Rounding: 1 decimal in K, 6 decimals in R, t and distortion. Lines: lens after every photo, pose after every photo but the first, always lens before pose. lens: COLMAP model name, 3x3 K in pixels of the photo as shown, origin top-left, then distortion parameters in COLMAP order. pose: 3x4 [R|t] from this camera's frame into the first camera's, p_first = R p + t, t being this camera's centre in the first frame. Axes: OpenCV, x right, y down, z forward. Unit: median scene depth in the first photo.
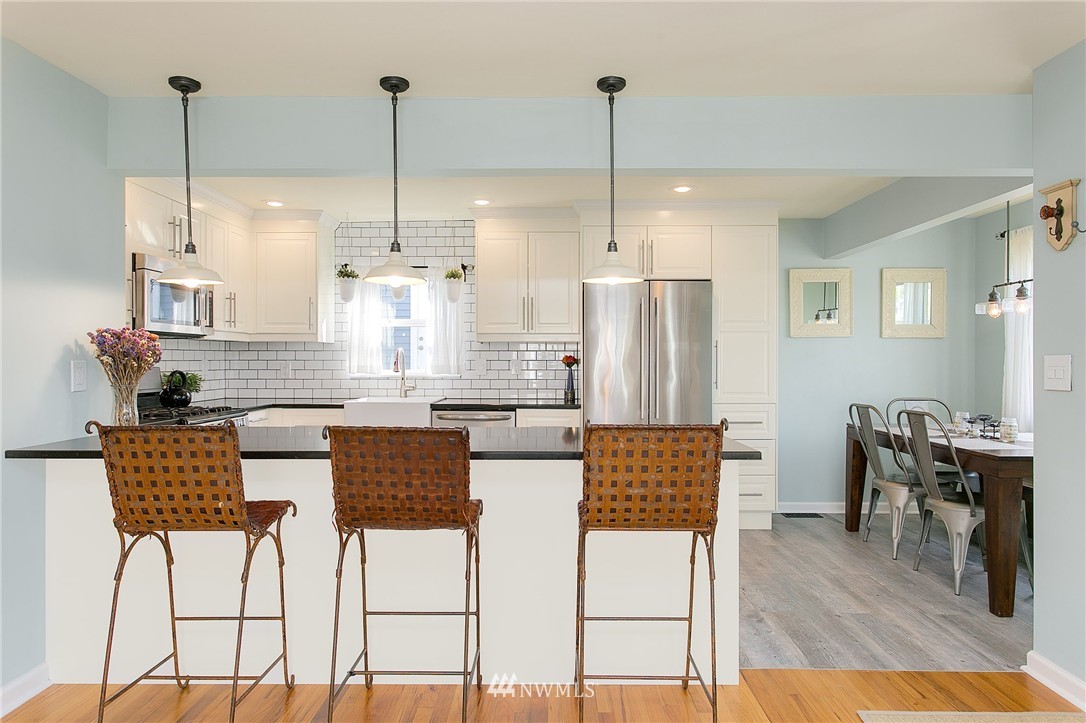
lens RADIAL K [[682.6, 0, 543.0], [0, 682.6, 361.5], [0, 0, 1]] dist [0.000272, 0.000802]
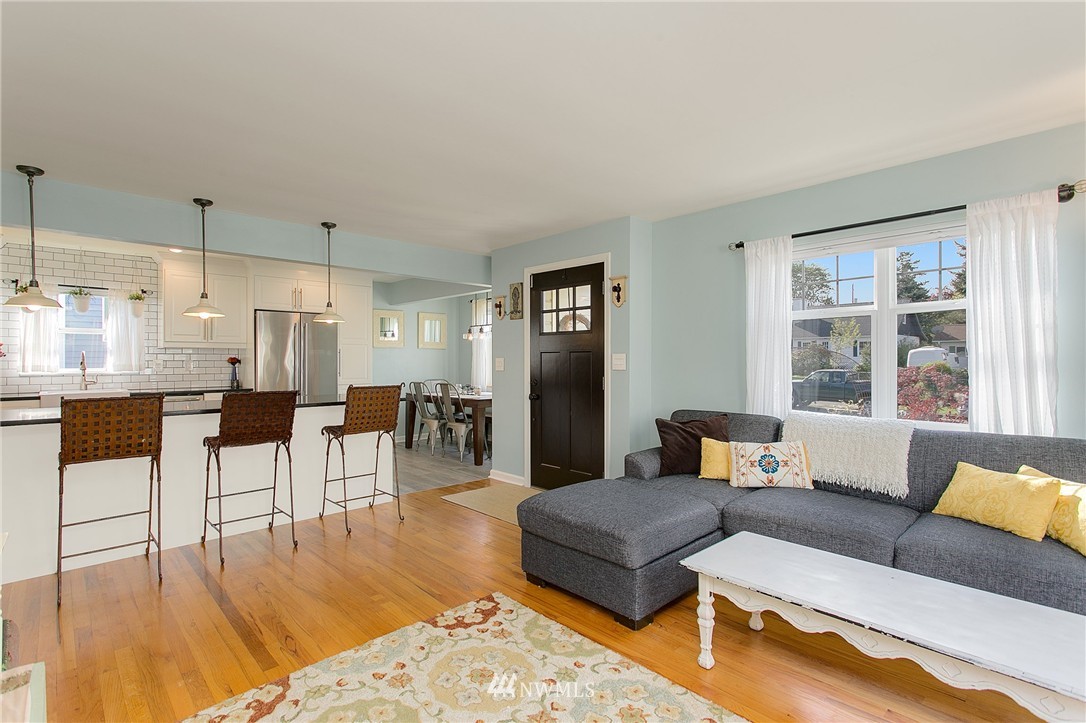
lens RADIAL K [[516.5, 0, 546.1], [0, 516.5, 360.6], [0, 0, 1]] dist [0.002719, 0.000643]
pose [[0.711919, -0.002261, 0.702258, -0.326288], [0.003790, 0.999993, -0.000623, 0.001955], [-0.702252, 0.003105, 0.711922, -0.347242]]
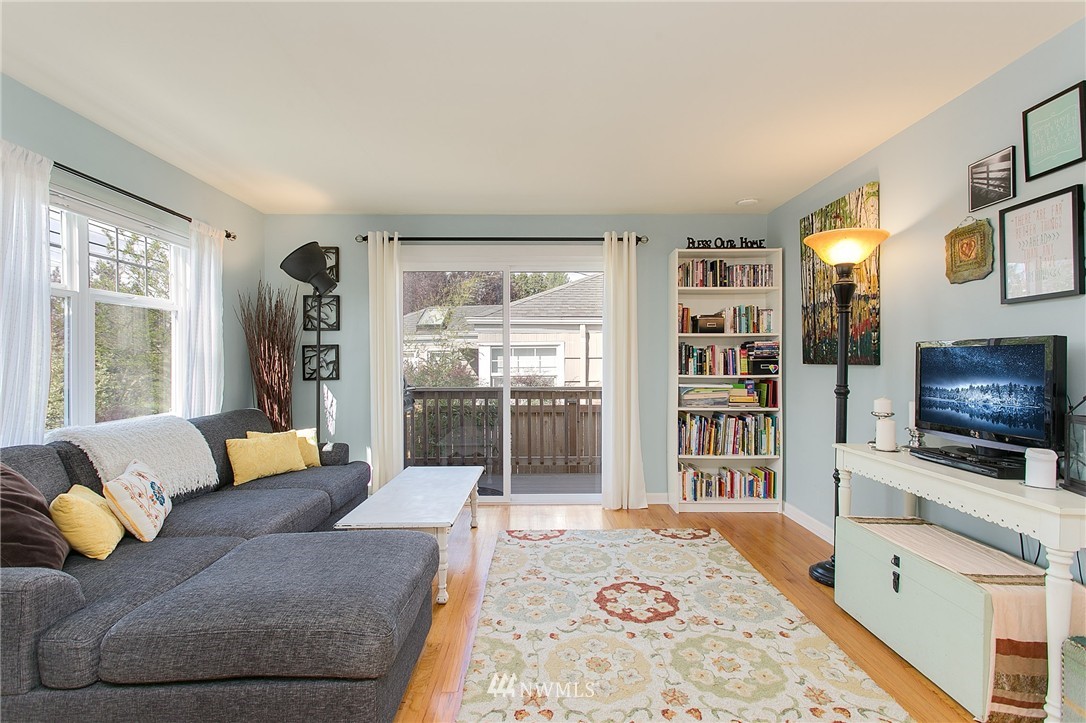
lens RADIAL K [[507.6, 0, 549.1], [0, 507.6, 351.6], [0, 0, 1]] dist [0.002115, -0.000148]
pose [[-0.999241, 0.001360, -0.038935, 0.005307], [0.002134, 0.999801, -0.019838, 0.014348], [0.038900, -0.019906, -0.999045, 0.447161]]
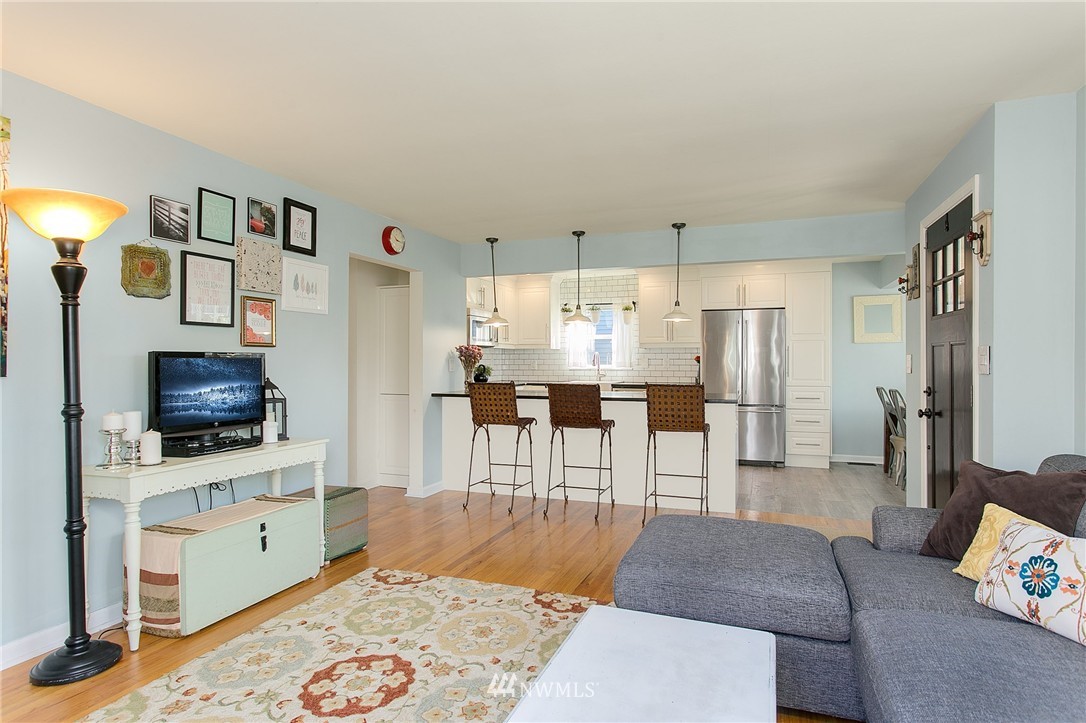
lens RADIAL K [[591.1, 0, 538.0], [0, 591.1, 358.8], [0, 0, 1]] dist [-0.002353, -0.000064]
pose [[0.937009, -0.002194, -0.349297, 0.203442], [0.000438, 0.999987, -0.005108, 0.005634], [0.349304, 0.004634, 0.936998, -0.521153]]
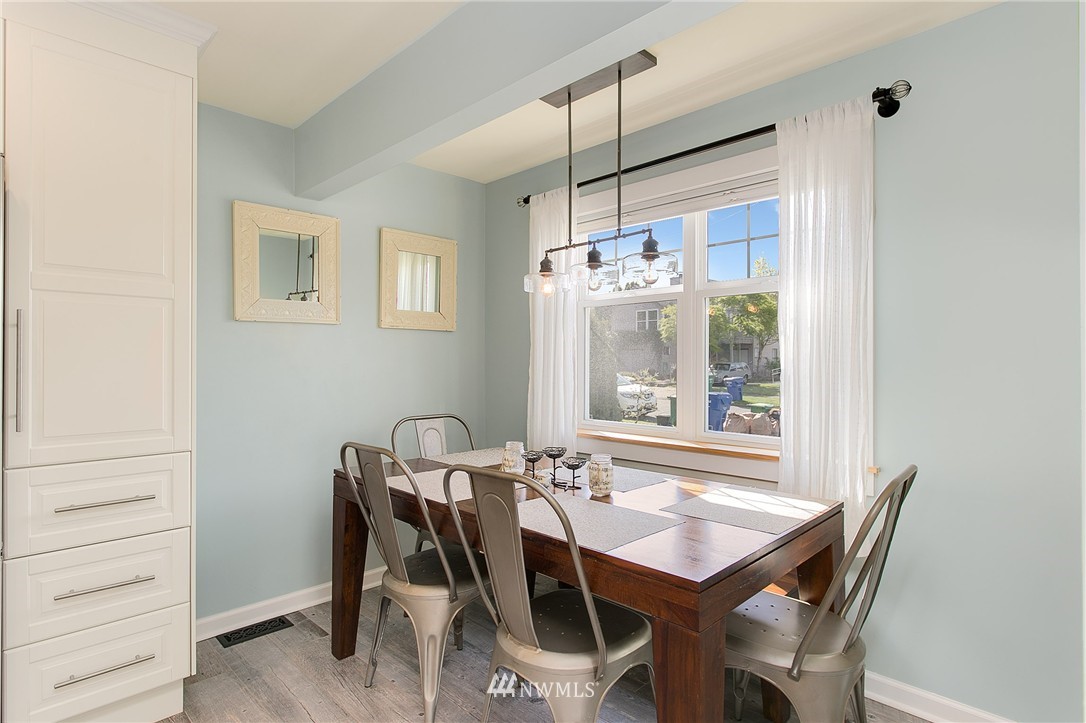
lens RADIAL K [[558.8, 0, 543.0], [0, 558.8, 361.5], [0, 0, 1]] dist [0.000727, 0.000171]
pose [[0.696716, -0.000714, 0.717347, 0.252386], [0.002087, 0.999997, -0.001031, 0.000064], [-0.717344, 0.002215, 0.696715, 0.599070]]
